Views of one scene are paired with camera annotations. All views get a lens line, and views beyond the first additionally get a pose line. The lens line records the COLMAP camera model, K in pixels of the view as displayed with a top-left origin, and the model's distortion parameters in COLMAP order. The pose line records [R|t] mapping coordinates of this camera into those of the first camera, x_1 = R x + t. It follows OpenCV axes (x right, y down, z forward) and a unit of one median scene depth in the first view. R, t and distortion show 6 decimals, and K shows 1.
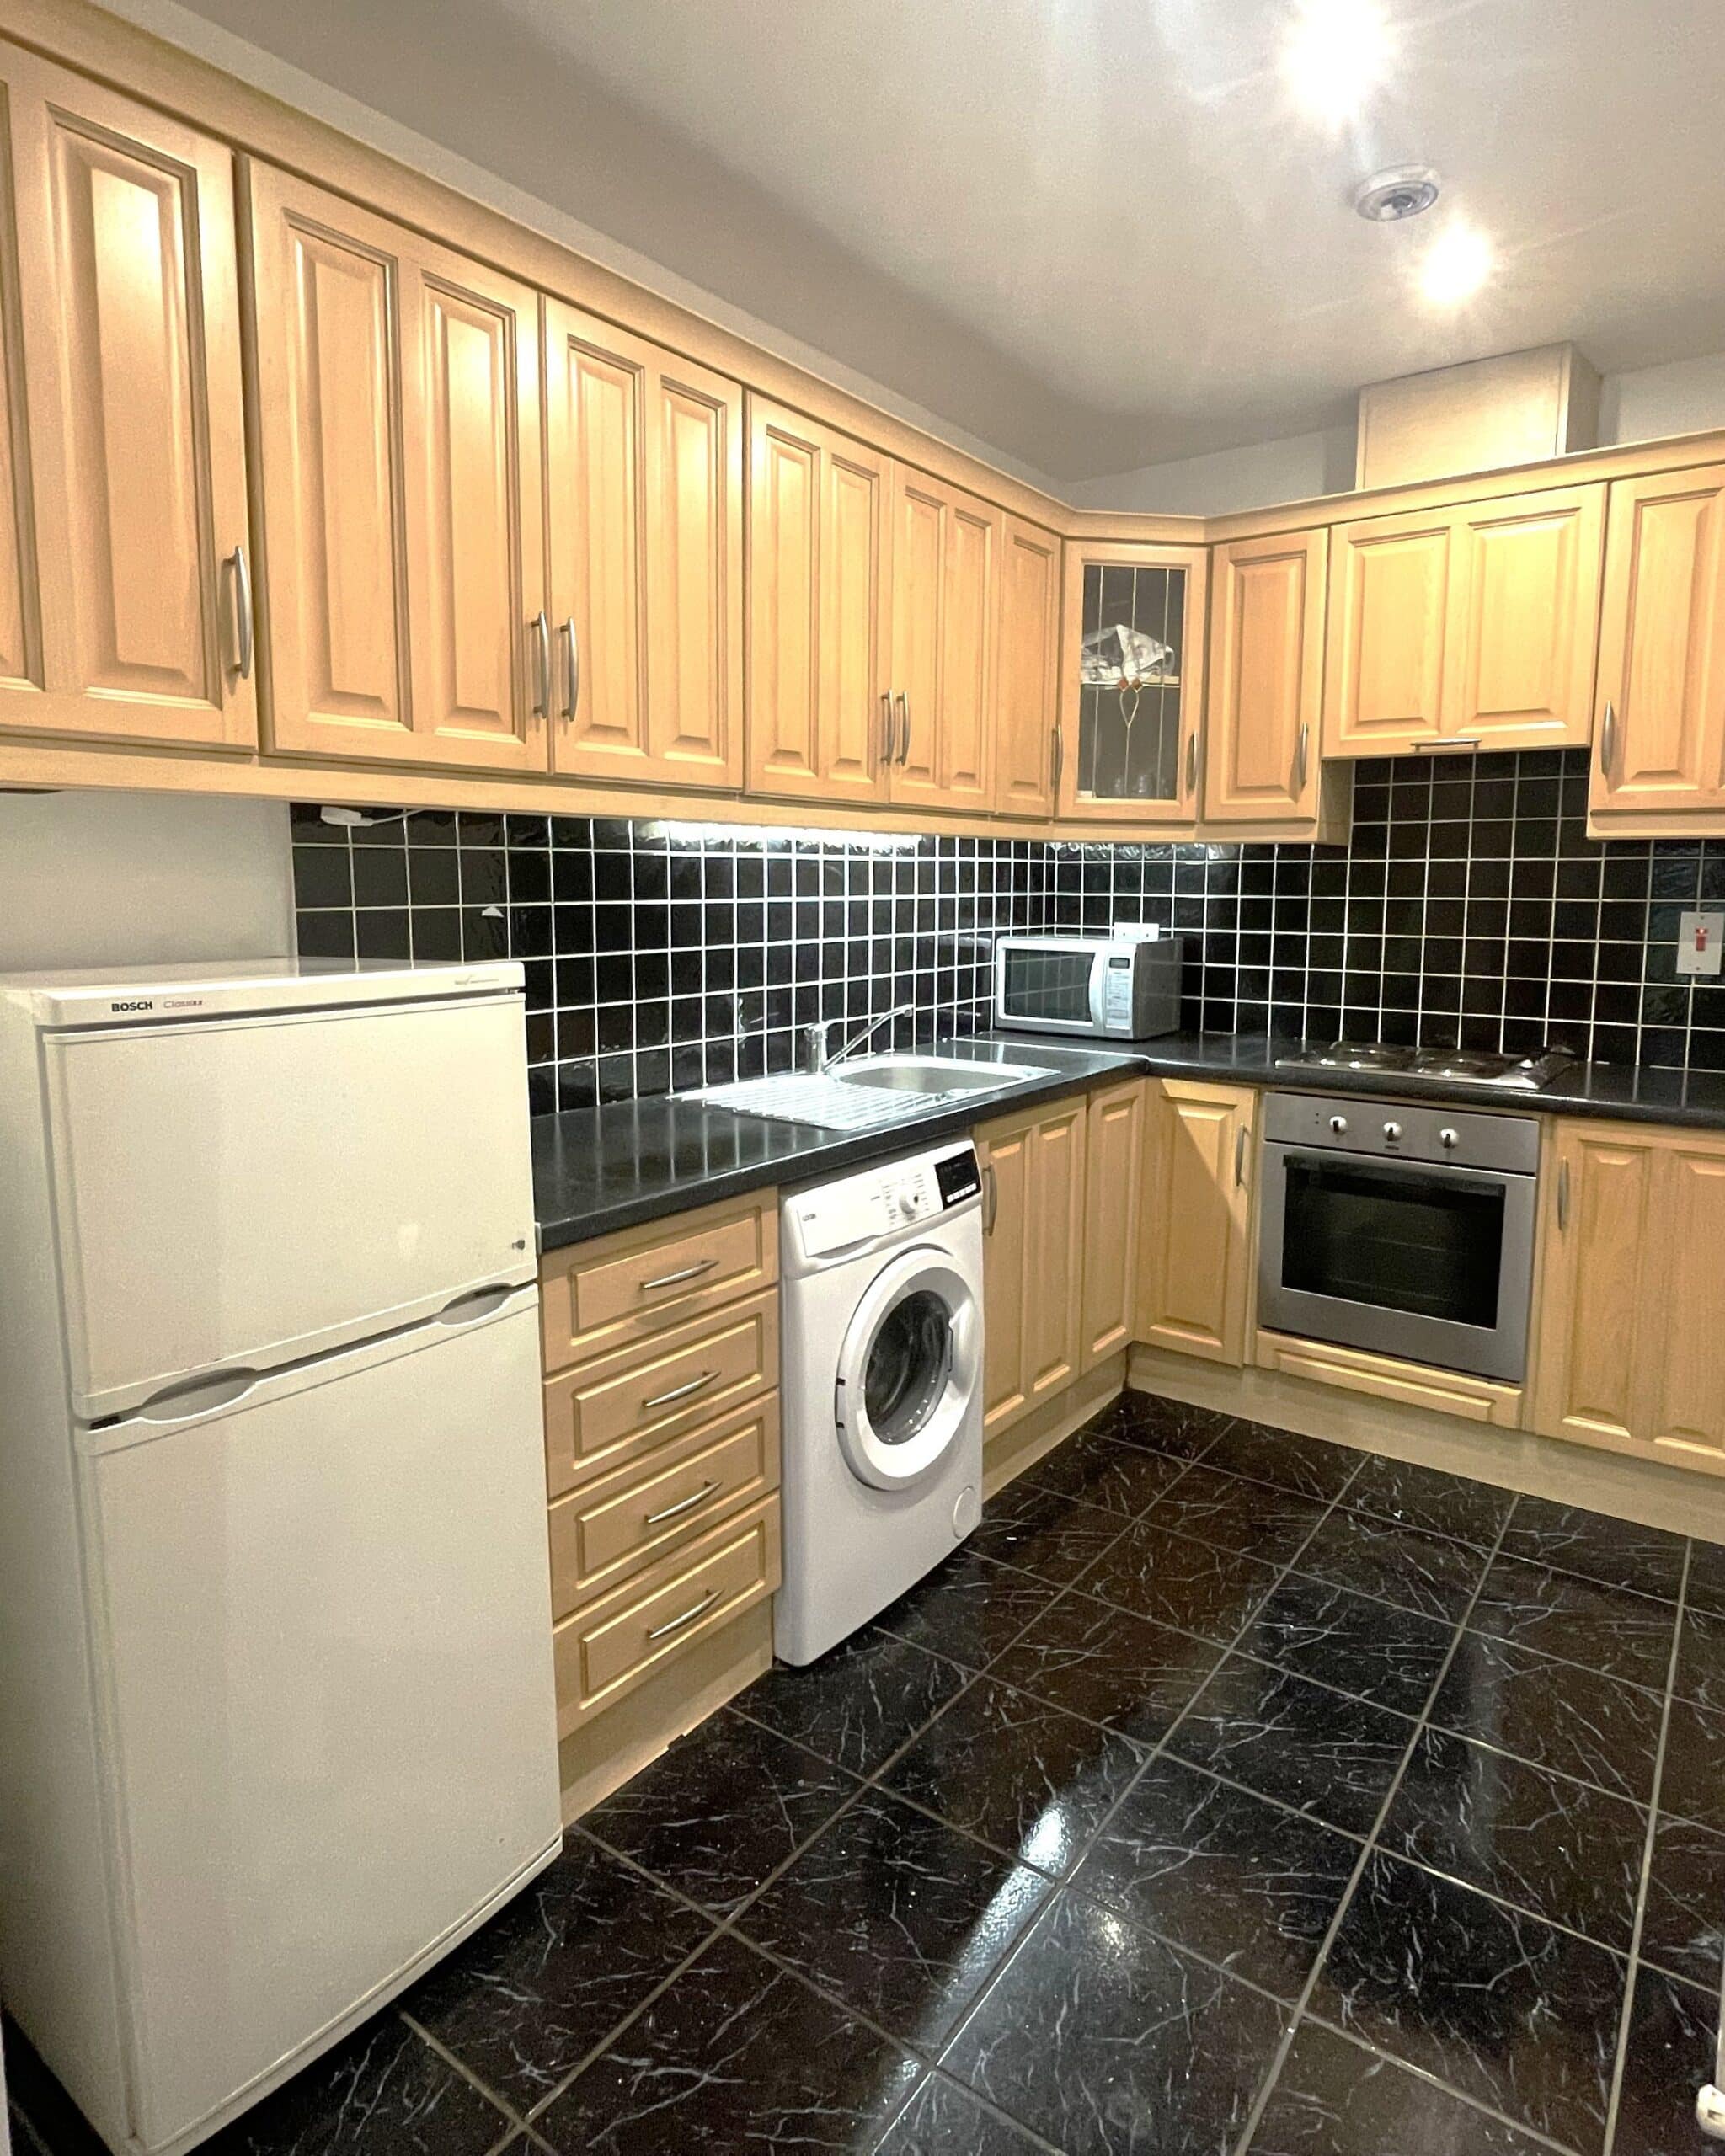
lens RADIAL K [[1256.2, 0, 834.2], [0, 1256.2, 1031.9], [0, 0, 1]] dist [-0.005801, 0.001790]
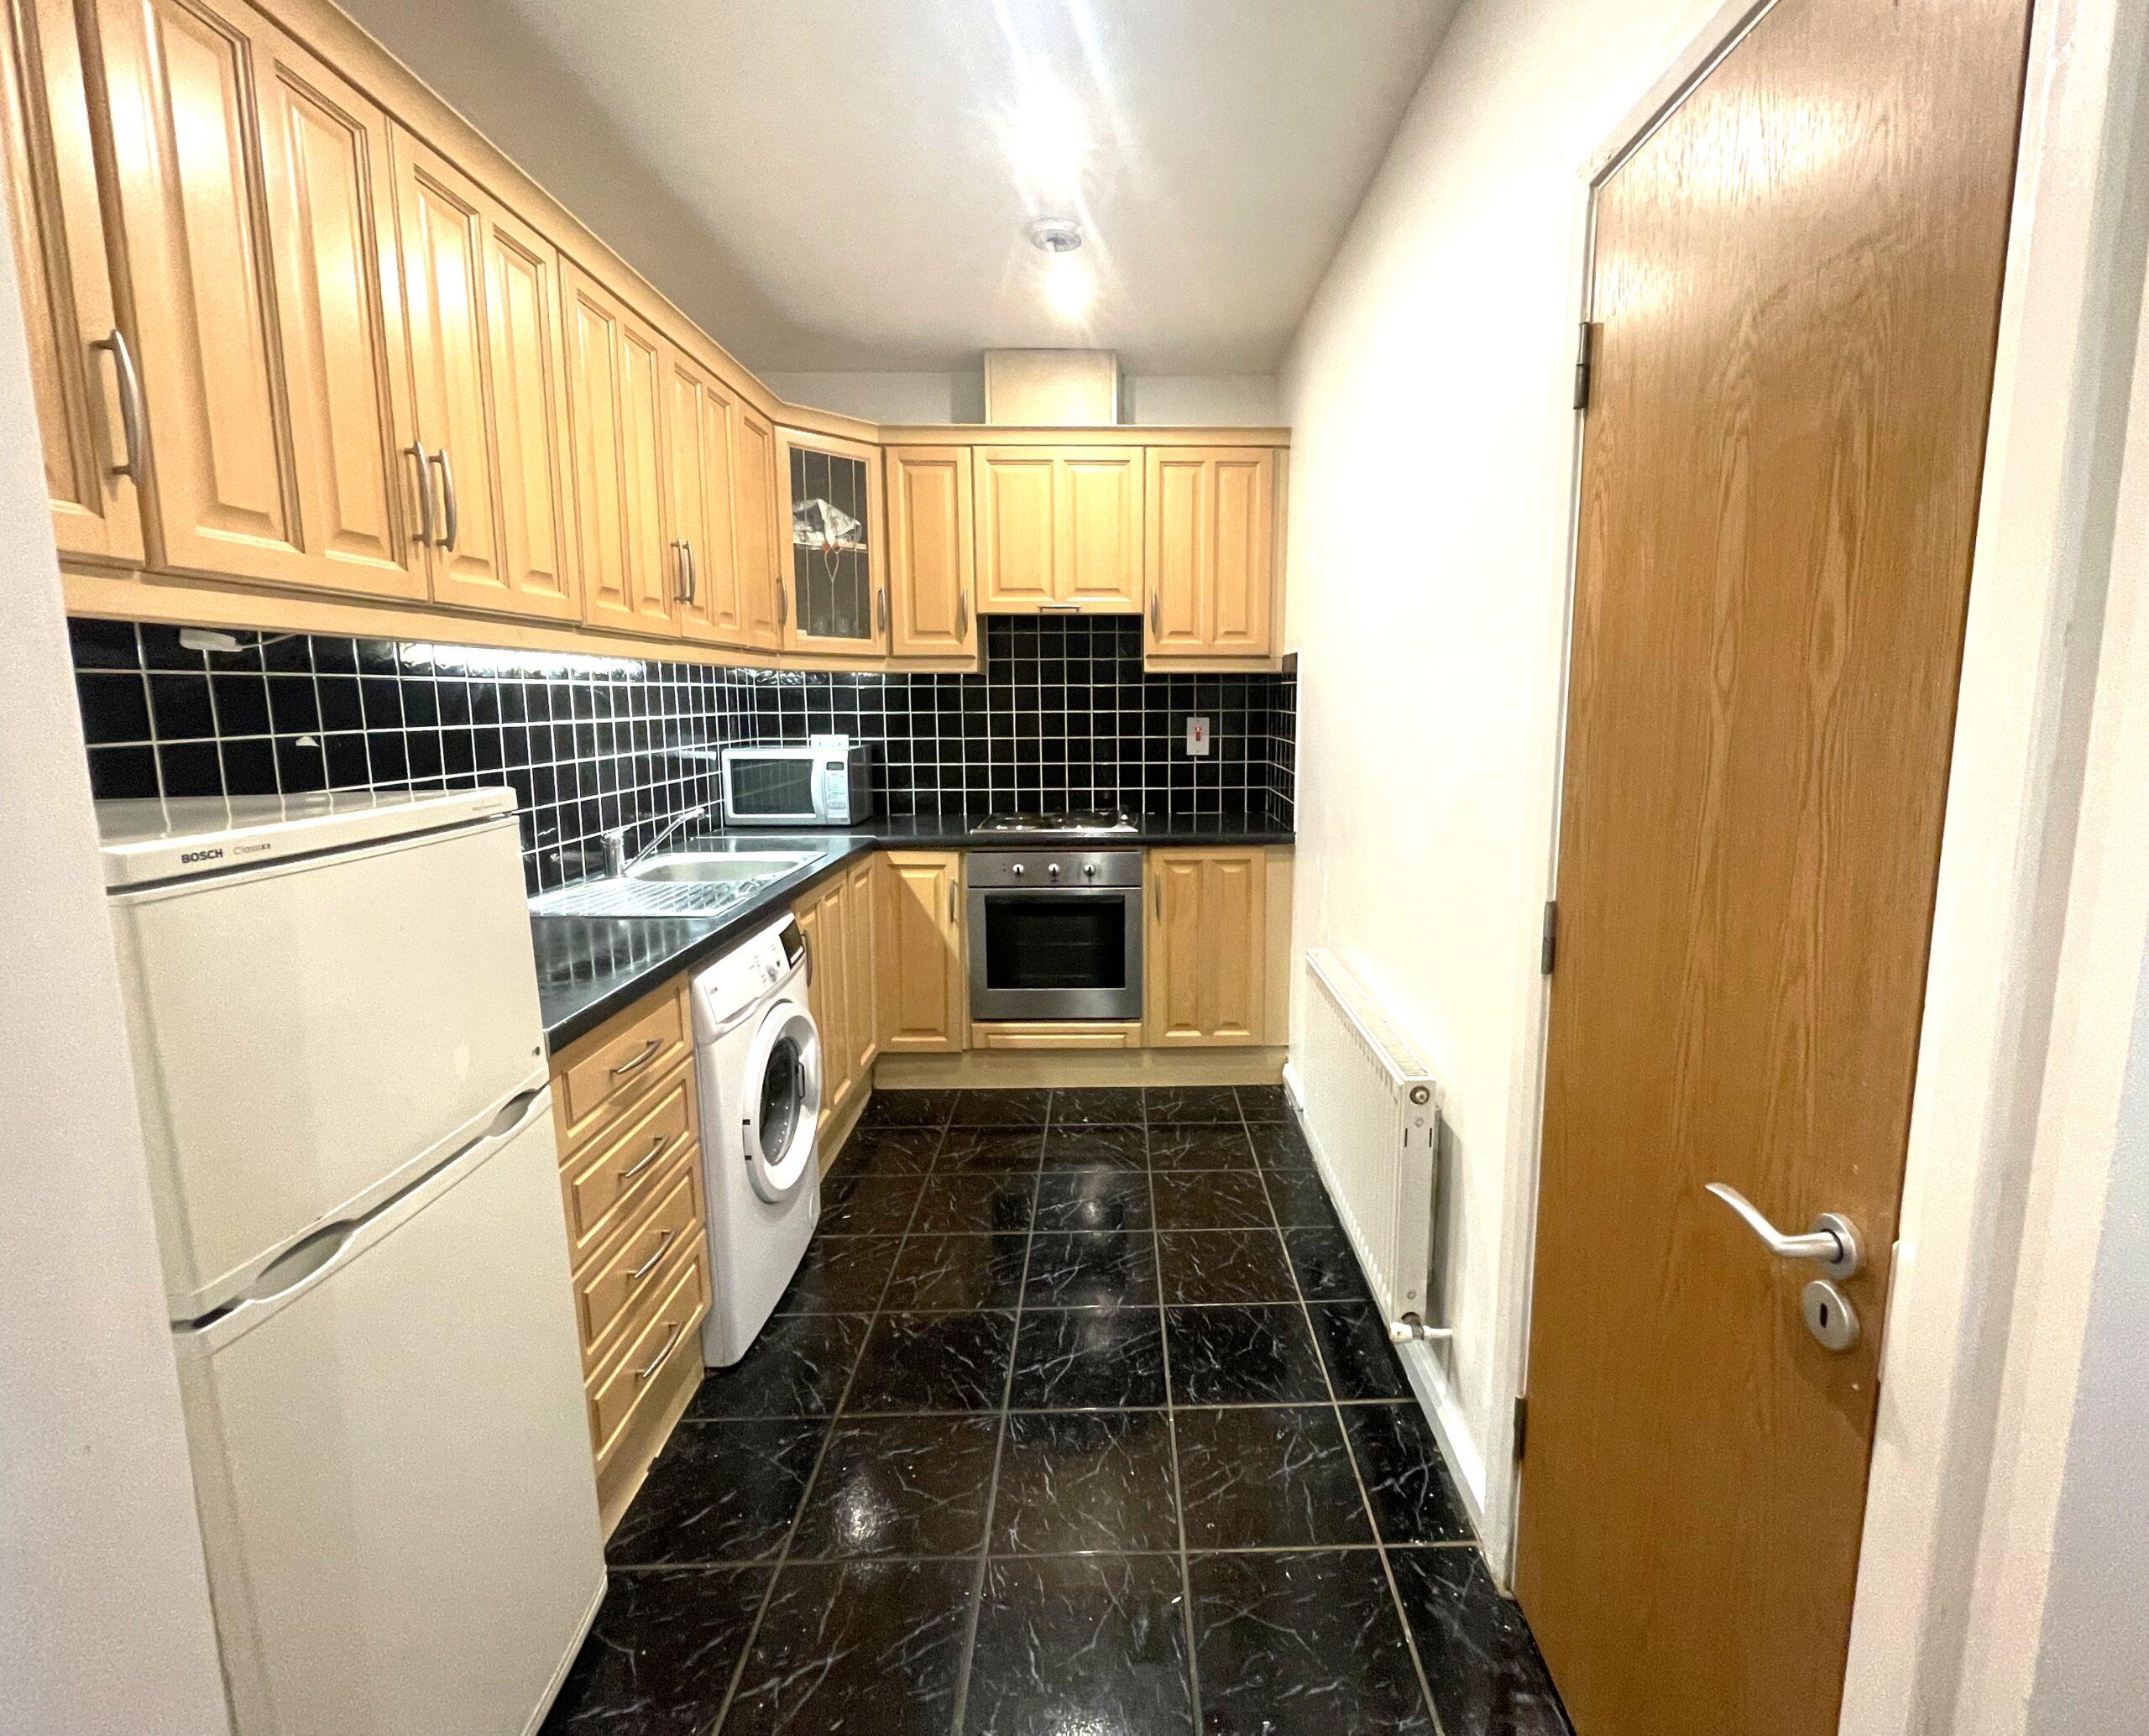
lens RADIAL K [[1050.8, 0, 1074.1], [0, 1050.8, 858.4], [0, 0, 1]] dist [-0.001986, -0.000701]
pose [[0.780532, -0.101445, 0.616829, -0.322590], [0.081455, 0.994837, 0.060540, -0.007976], [-0.619786, 0.002990, 0.784765, 0.010816]]
